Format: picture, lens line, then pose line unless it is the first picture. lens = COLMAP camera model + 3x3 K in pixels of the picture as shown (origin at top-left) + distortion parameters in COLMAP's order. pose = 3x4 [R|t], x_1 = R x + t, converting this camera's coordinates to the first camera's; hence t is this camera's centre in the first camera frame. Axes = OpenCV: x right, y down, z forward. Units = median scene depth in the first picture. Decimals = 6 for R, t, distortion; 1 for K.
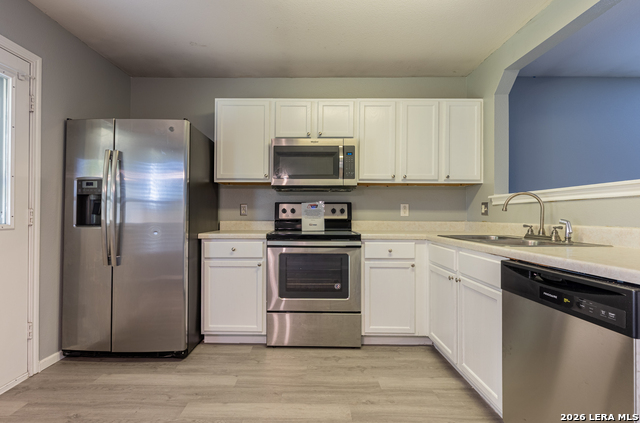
lens RADIAL K [[313.7, 0, 306.4], [0, 313.7, 210.9], [0, 0, 1]] dist [0.000411, -0.002112]
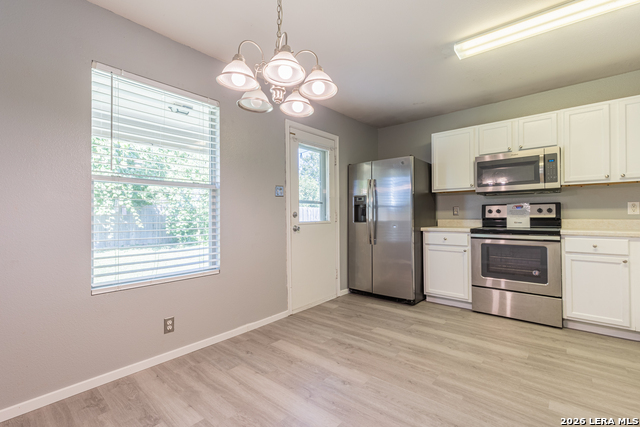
lens RADIAL K [[289.1, 0, 318.2], [0, 289.1, 213.1], [0, 0, 1]] dist [0.007075, -0.002727]
pose [[0.762129, -0.015178, -0.647247, 0.208830], [0.018010, 0.999835, -0.002239, -0.003744], [0.647175, -0.009951, 0.762277, -0.441079]]
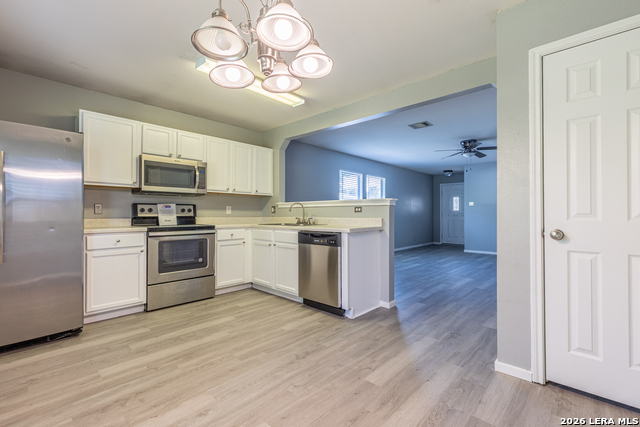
lens RADIAL K [[289.1, 0, 324.3], [0, 289.1, 214.8], [0, 0, 1]] dist [0.007075, -0.002727]
pose [[0.668941, -0.006751, 0.743284, -0.605238], [-0.006435, 0.999869, 0.014873, -0.005111], [-0.743287, -0.014732, 0.668810, -0.432587]]
